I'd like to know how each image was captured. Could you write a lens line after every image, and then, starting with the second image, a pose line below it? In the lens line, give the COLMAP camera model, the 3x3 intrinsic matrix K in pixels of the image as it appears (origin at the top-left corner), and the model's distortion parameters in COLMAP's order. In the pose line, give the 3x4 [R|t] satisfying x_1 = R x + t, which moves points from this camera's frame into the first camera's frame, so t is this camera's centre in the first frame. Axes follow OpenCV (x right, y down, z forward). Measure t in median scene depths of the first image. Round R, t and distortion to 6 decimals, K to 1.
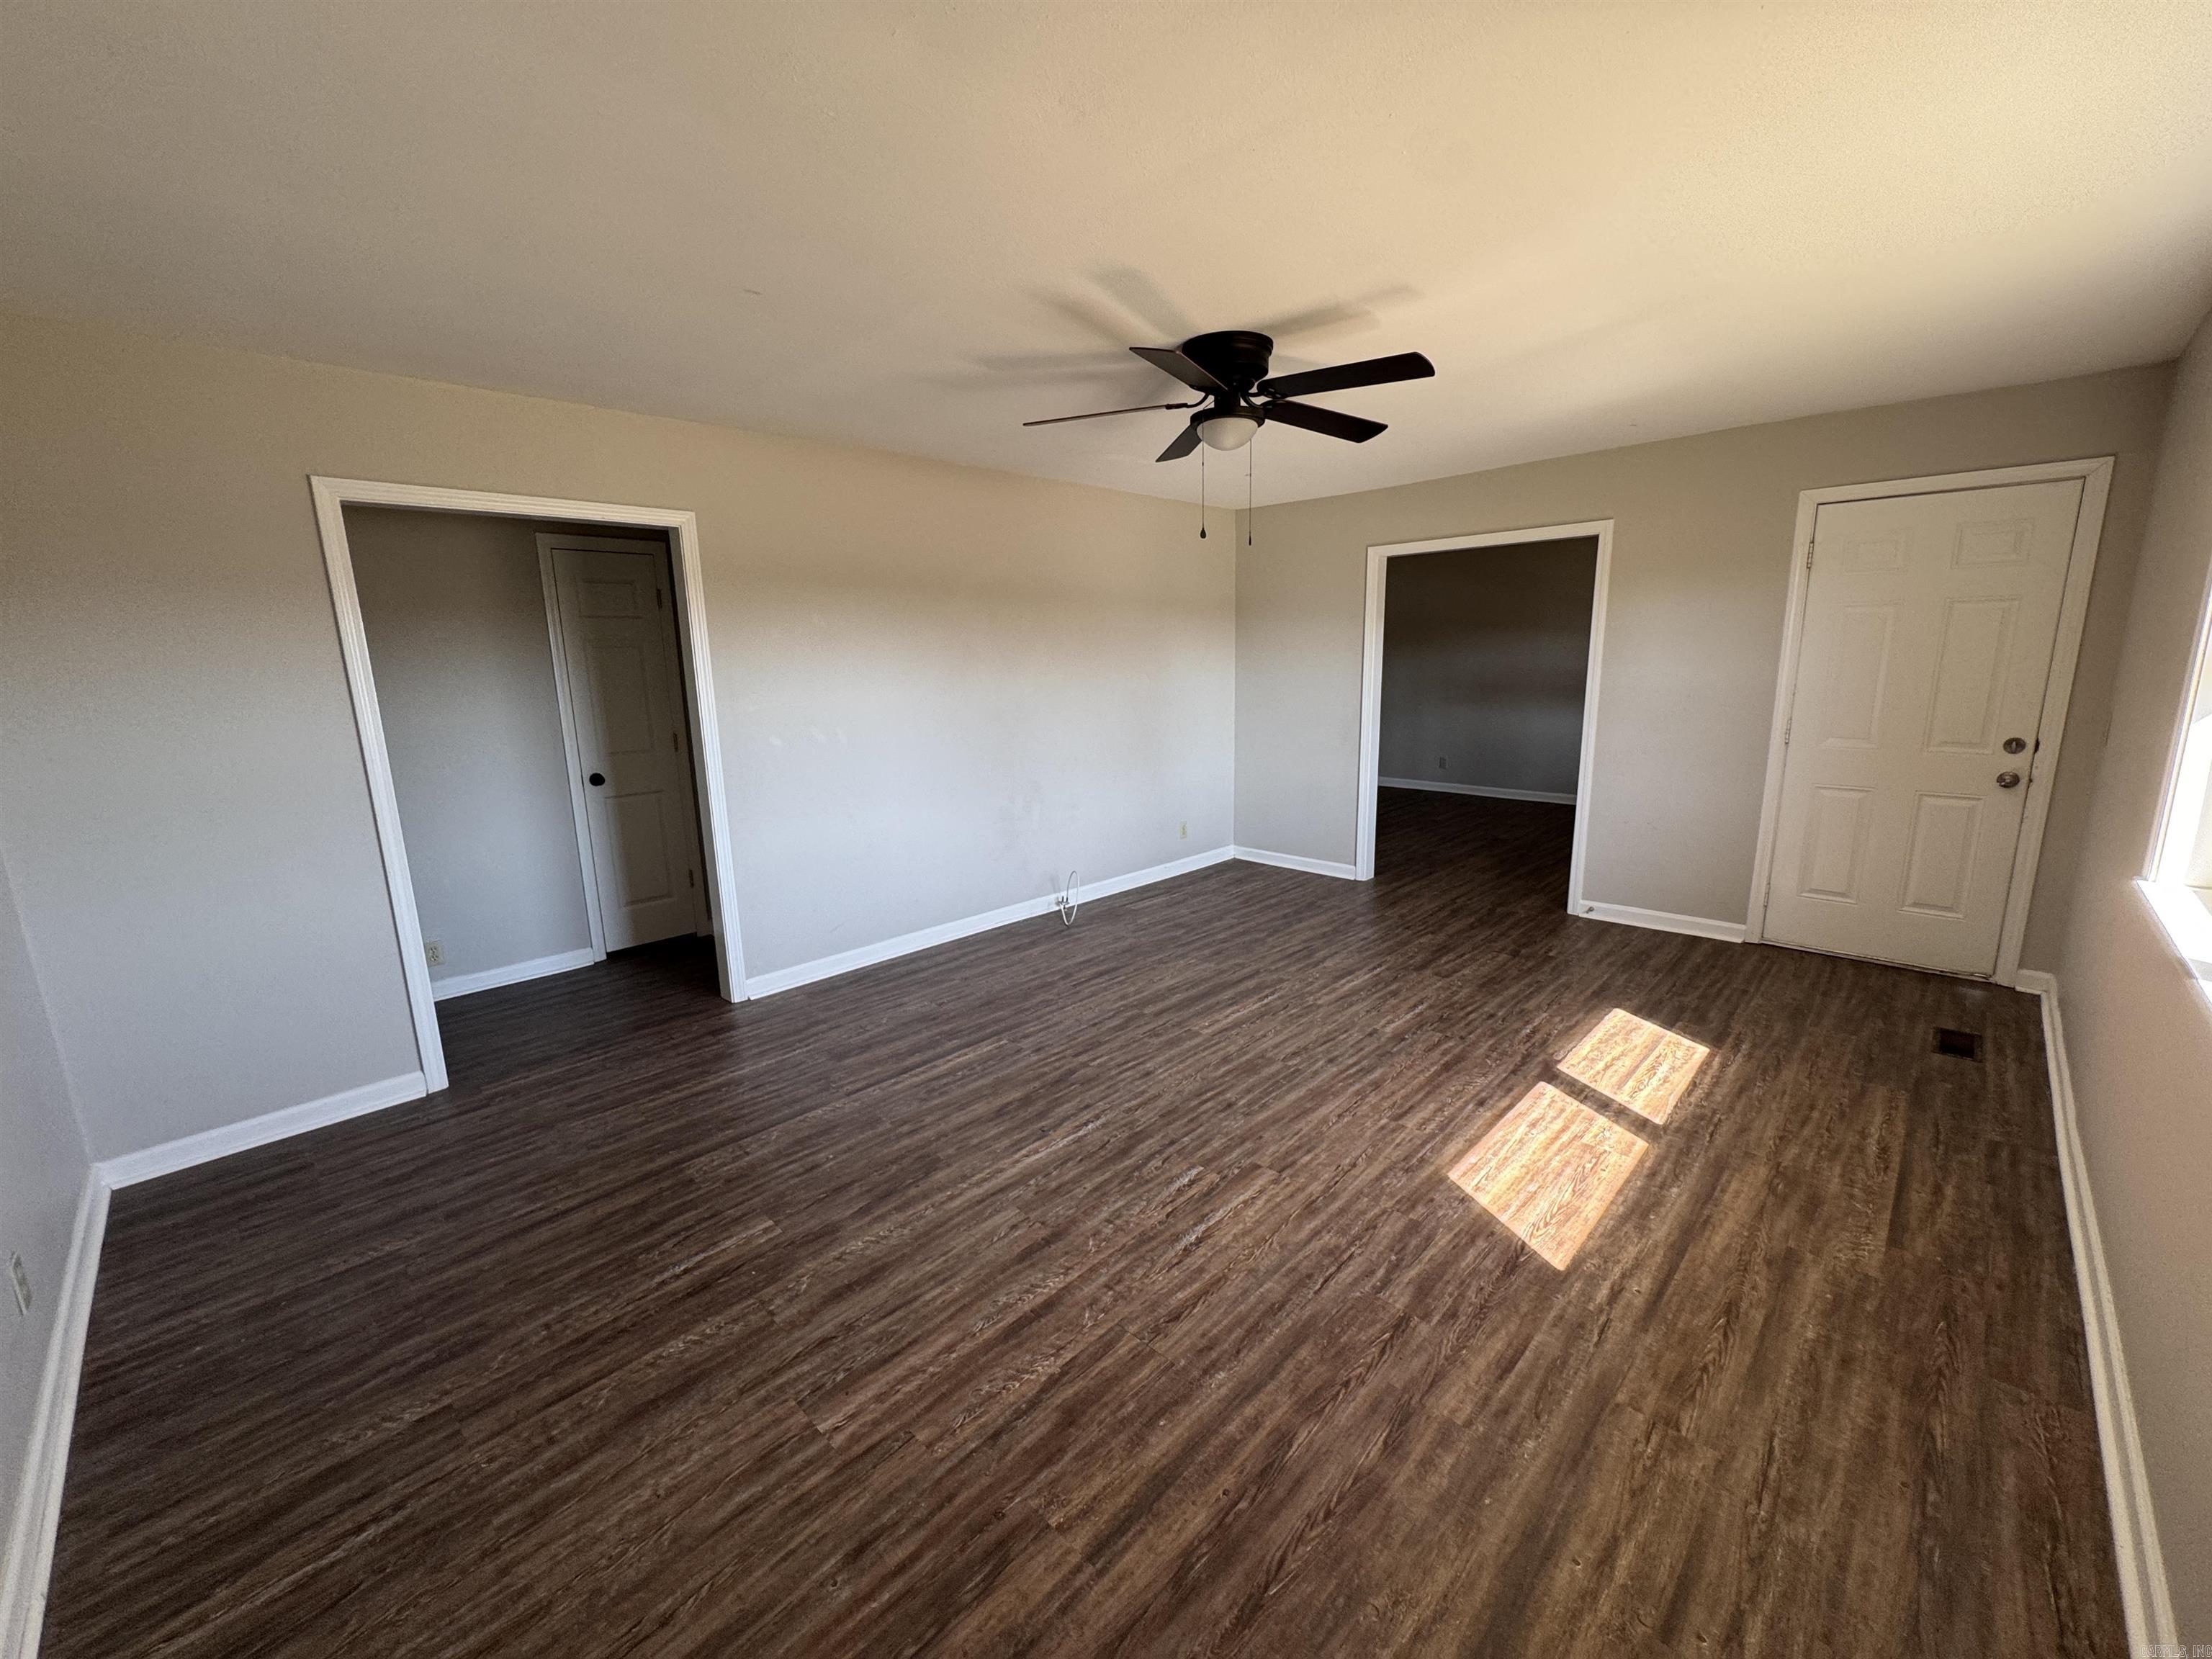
lens RADIAL K [[882.6, 0, 1091.5], [0, 882.6, 844.4], [0, 0, 1]] dist [-0.002873, 0.001079]
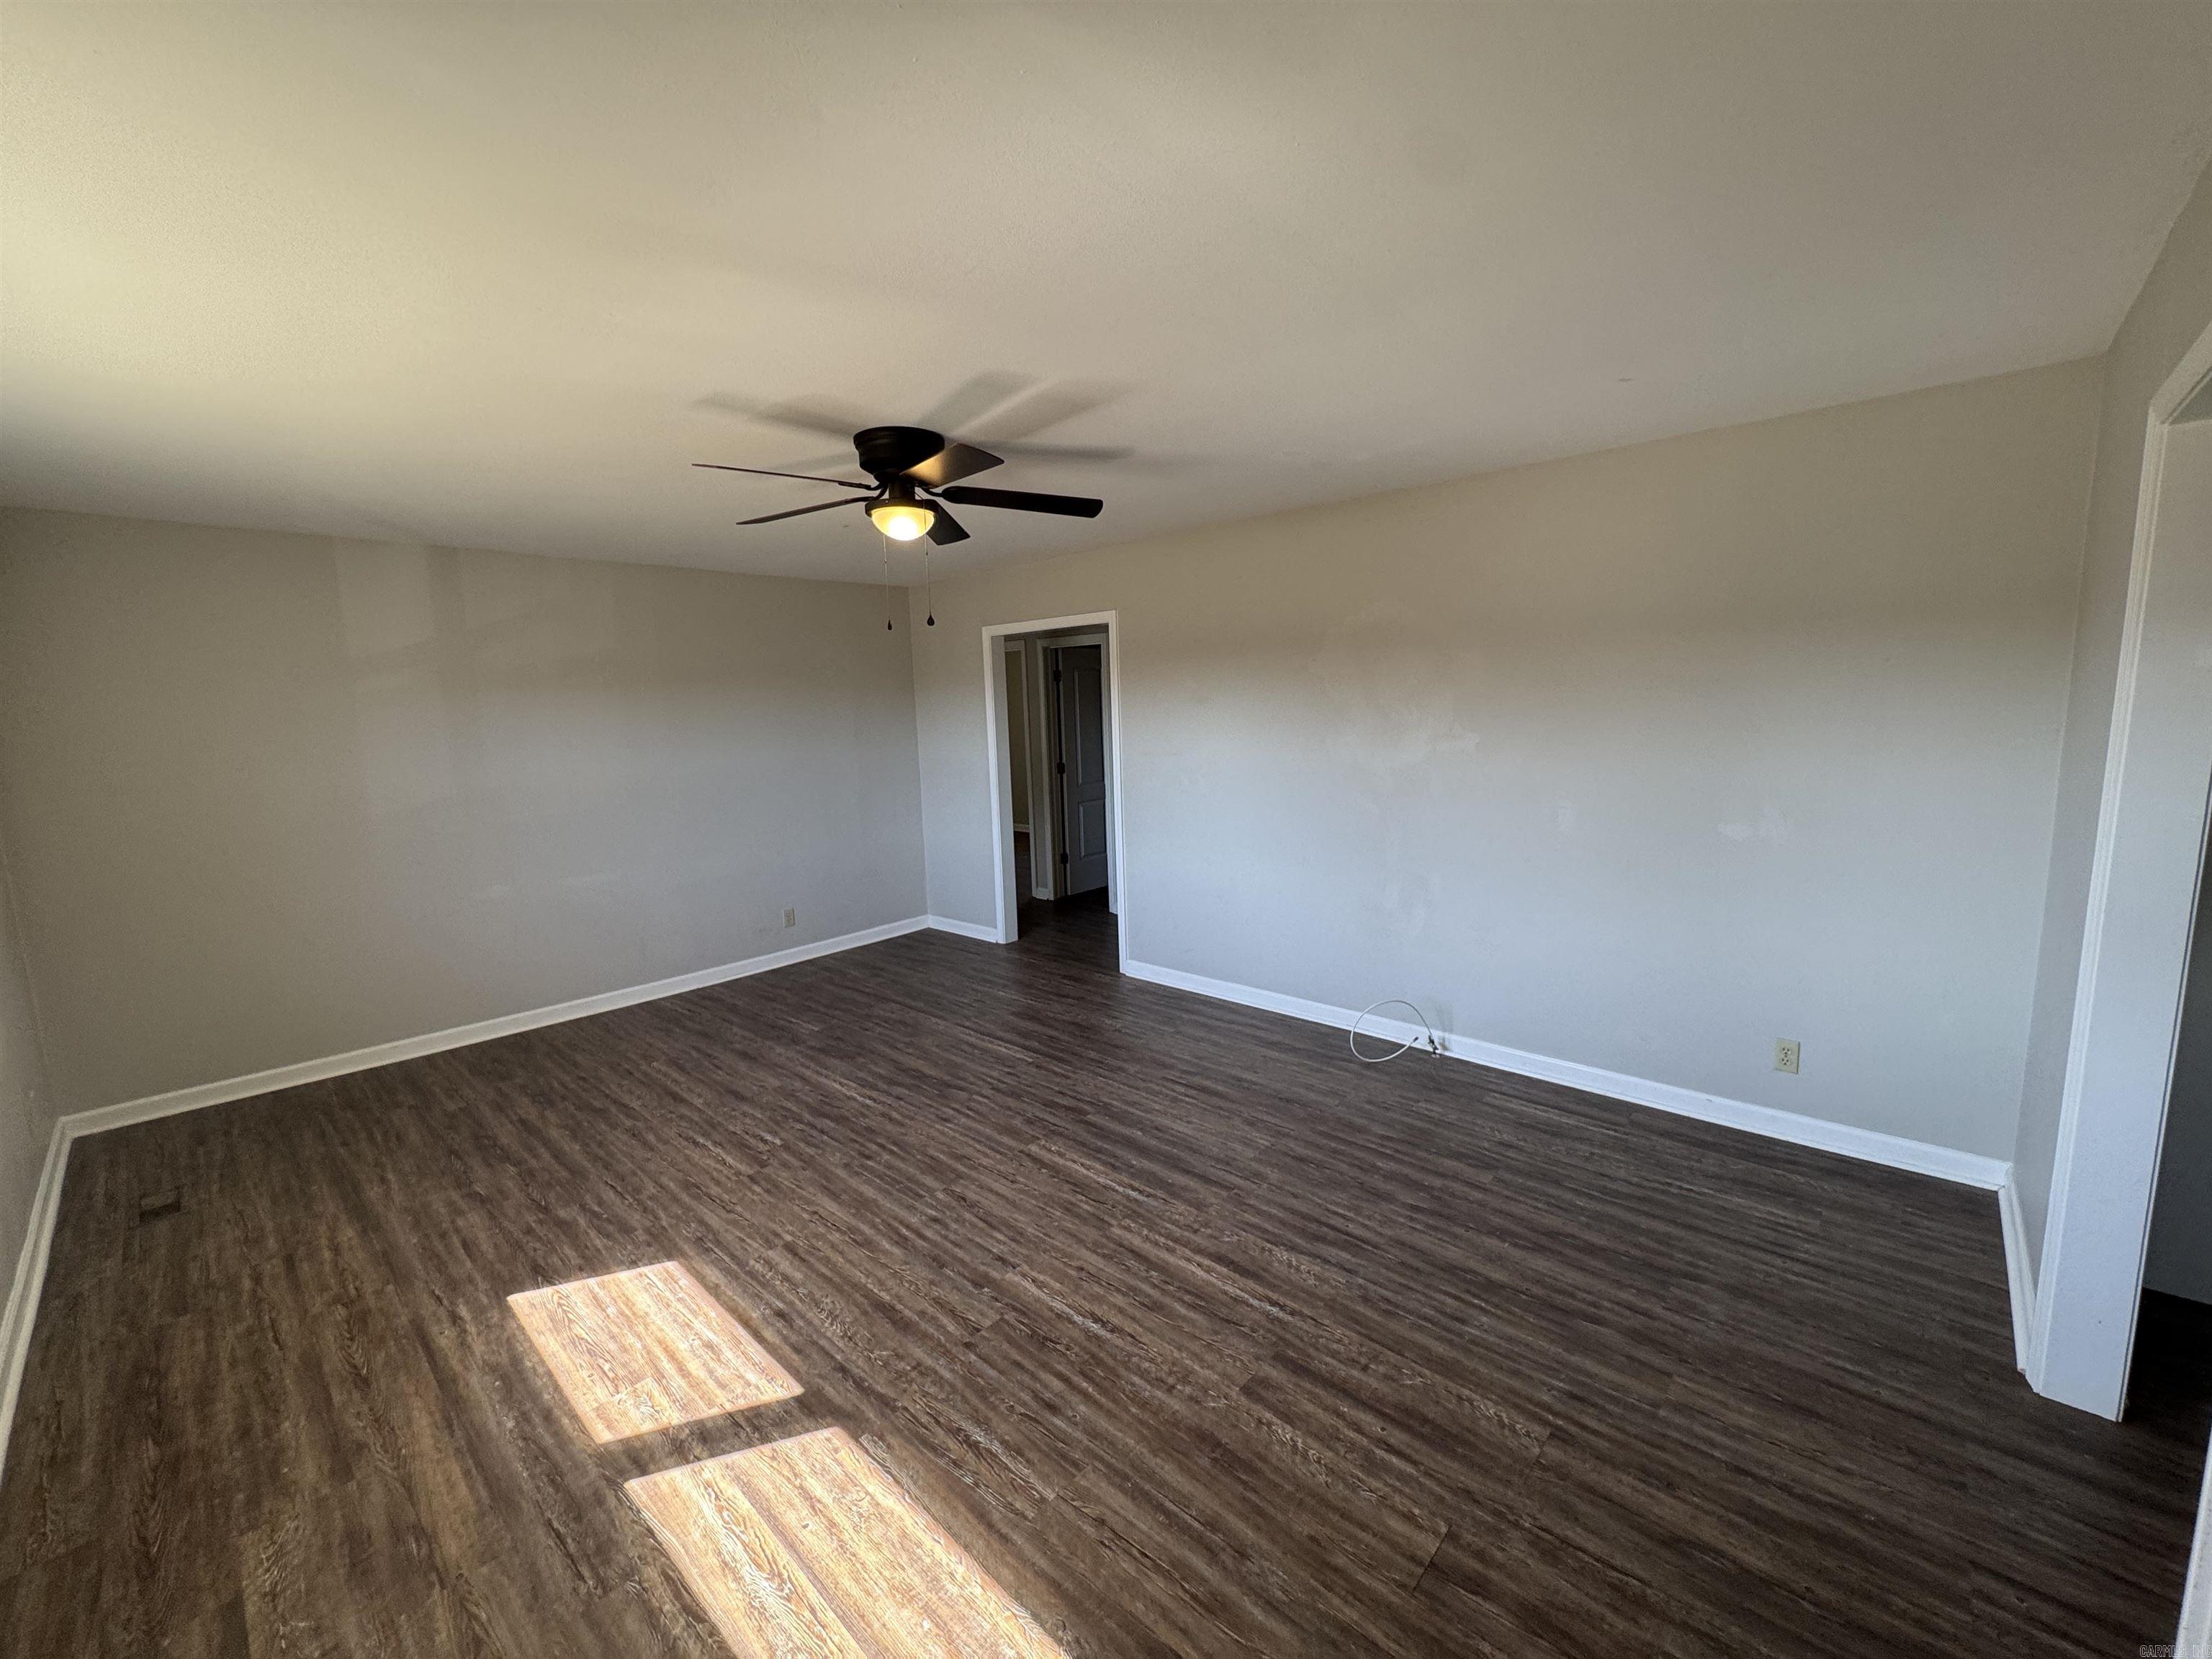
lens RADIAL K [[882.6, 0, 1112.3], [0, 882.6, 837.1], [0, 0, 1]] dist [-0.002873, 0.001079]
pose [[0.038042, 0.167984, -0.985056, 1.155348], [-0.182702, 0.970322, 0.158415, -0.300304], [0.982432, 0.173945, 0.067604, 1.159981]]
